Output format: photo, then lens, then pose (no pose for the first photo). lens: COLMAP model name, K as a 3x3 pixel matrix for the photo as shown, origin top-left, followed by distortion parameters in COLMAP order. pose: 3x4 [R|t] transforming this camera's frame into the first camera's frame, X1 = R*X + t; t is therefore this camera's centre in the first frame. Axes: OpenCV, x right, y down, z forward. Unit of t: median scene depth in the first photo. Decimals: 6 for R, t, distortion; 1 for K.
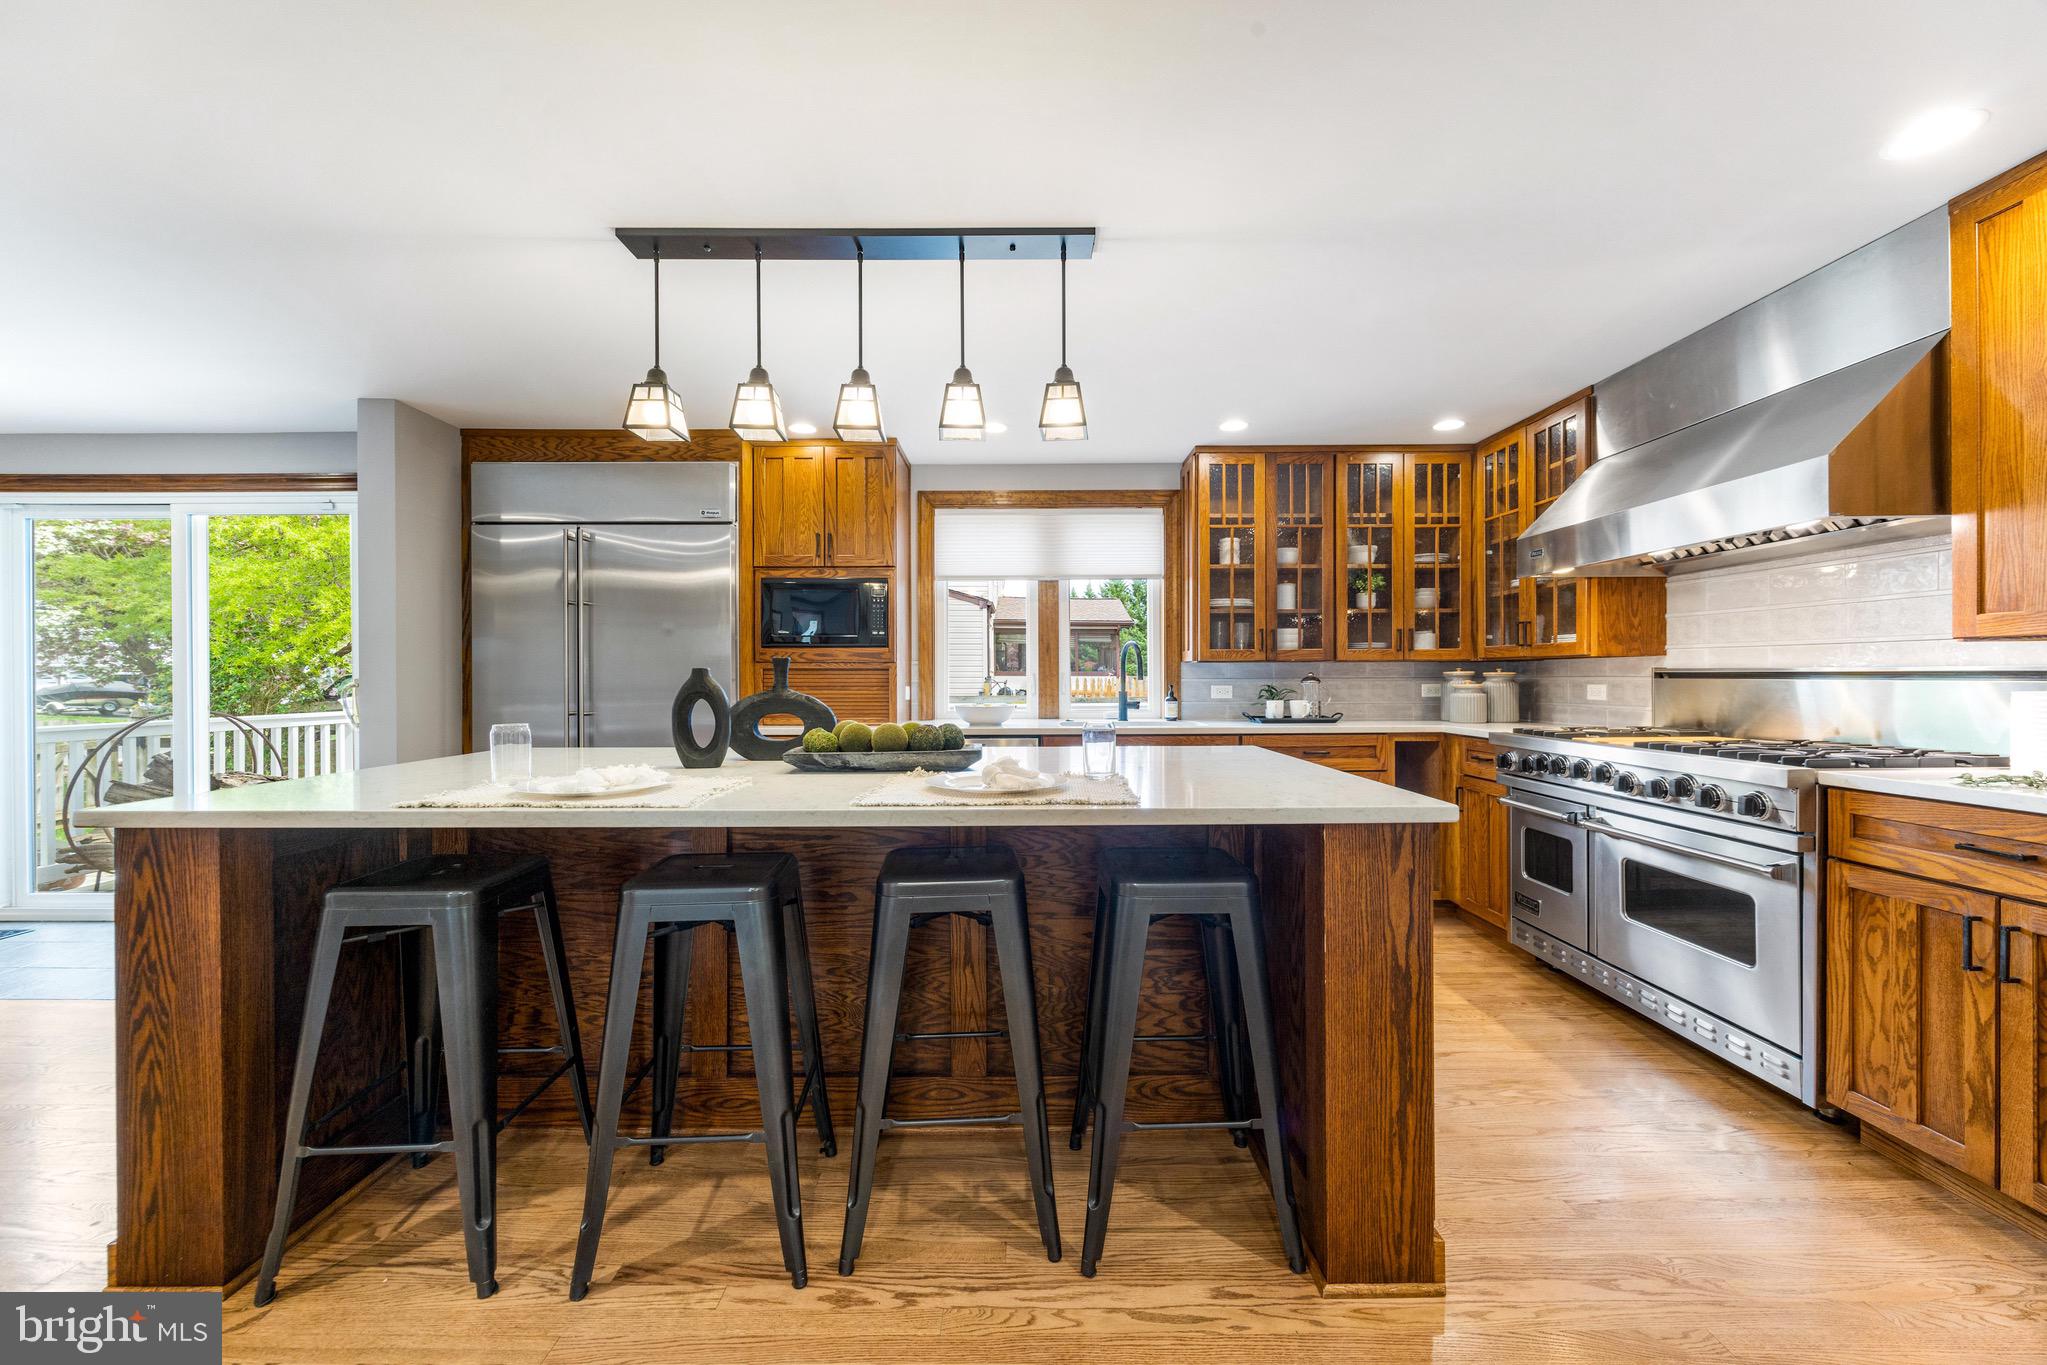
lens RADIAL K [[792.4, 0, 1019.9], [0, 792.4, 683.7], [0, 0, 1]] dist [-0.002084, 0.000024]
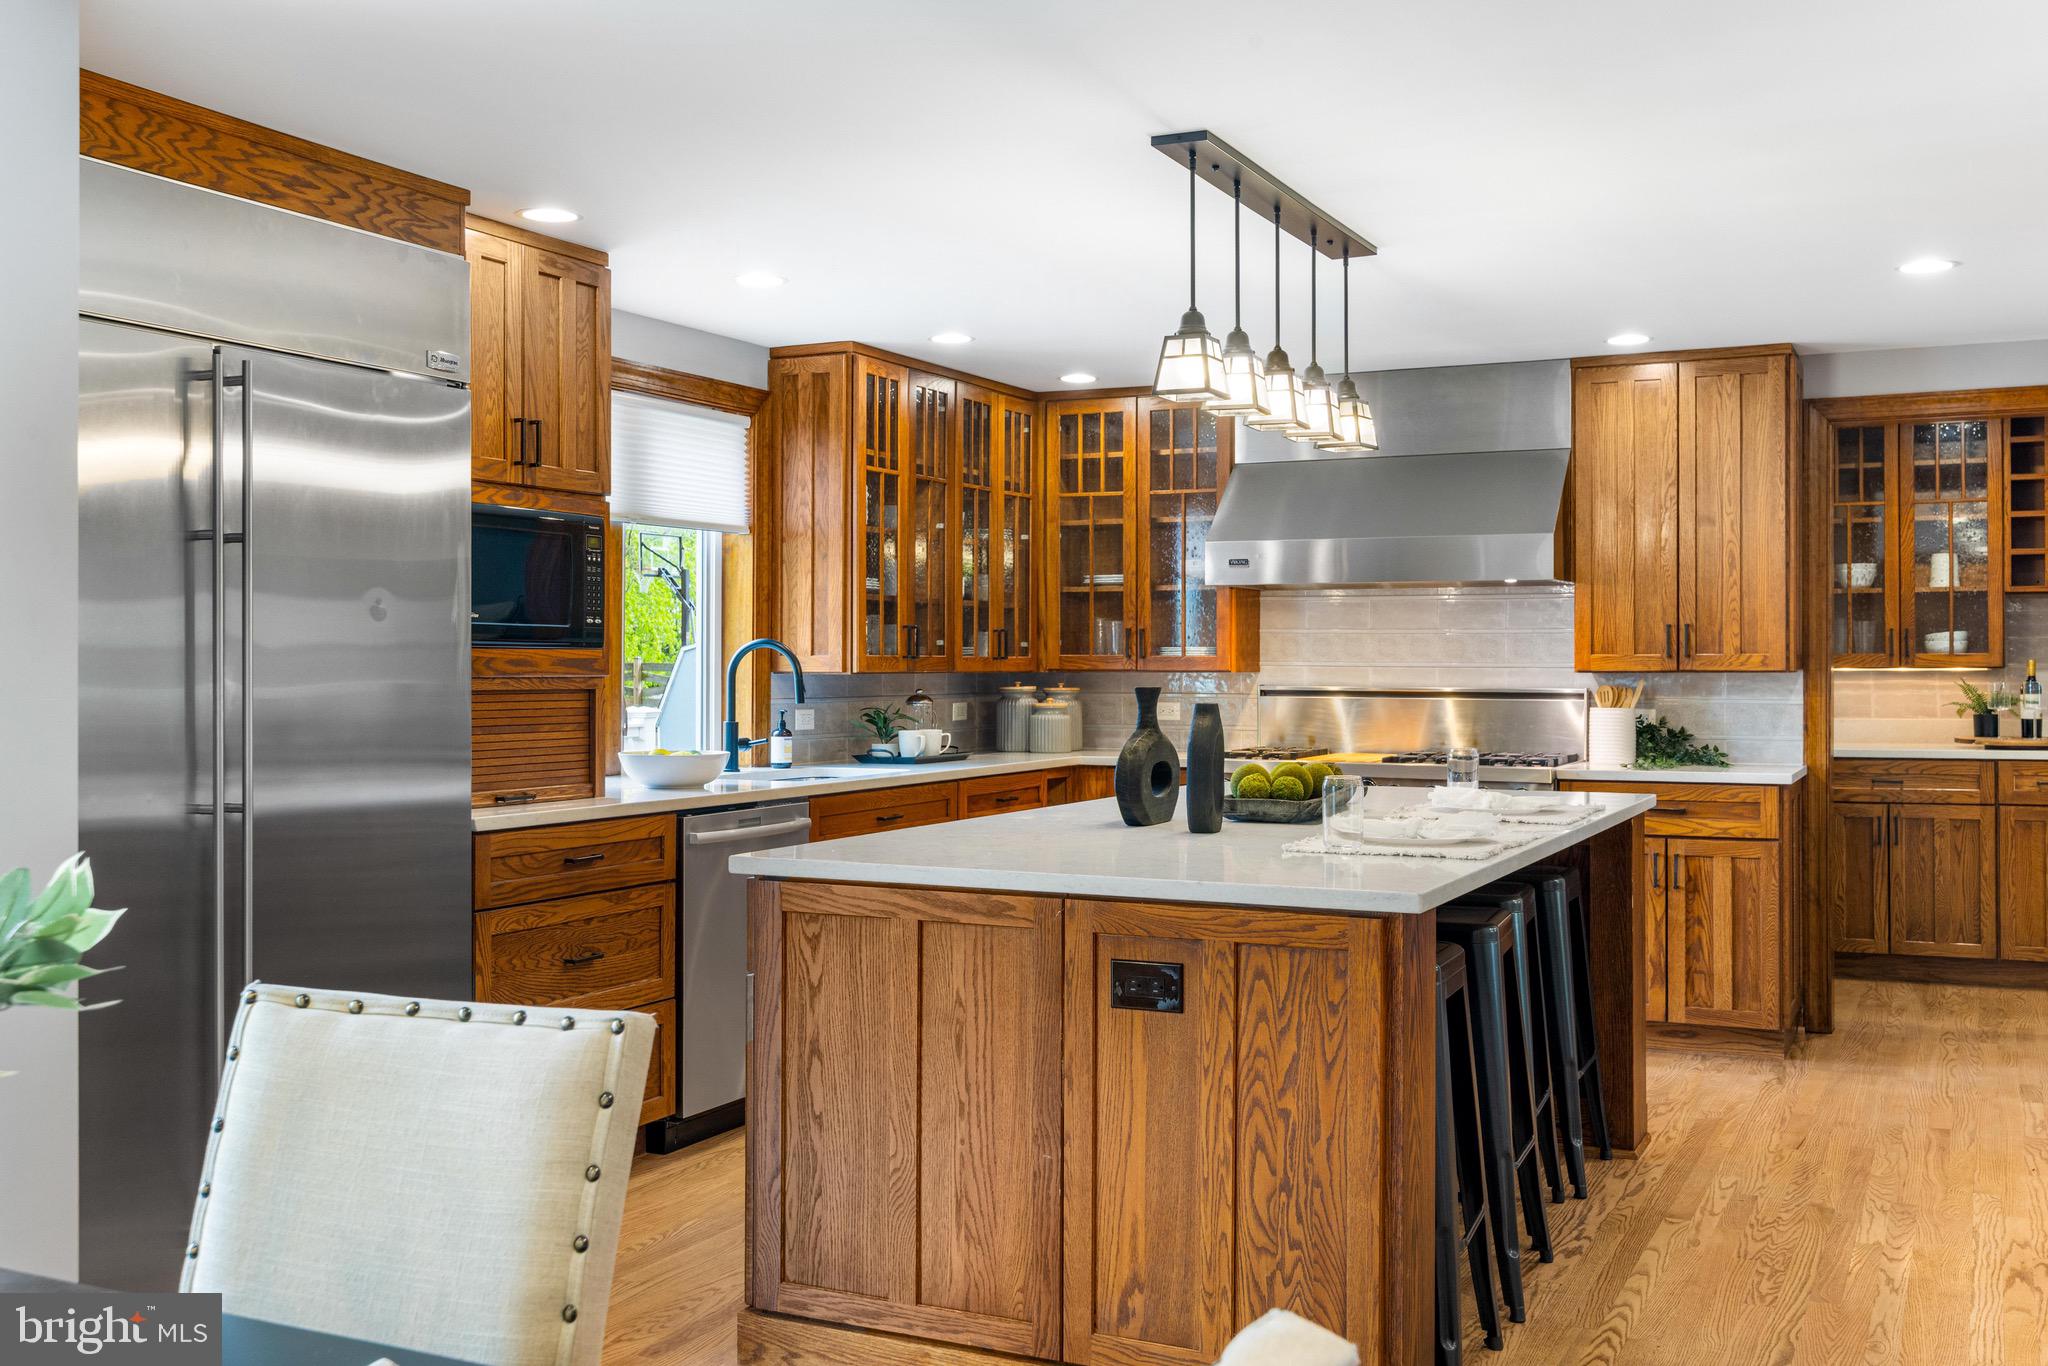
lens RADIAL K [[1983.8, 0, 1005.2], [0, 1983.8, 669.6], [0, 0, 1]] dist [-0.012806, 0.000000]
pose [[0.443706, 0.001356, 0.896172, -1.168256], [0.004162, 0.999985, -0.003573, -0.024763], [-0.896163, 0.005315, 0.443693, 0.166636]]
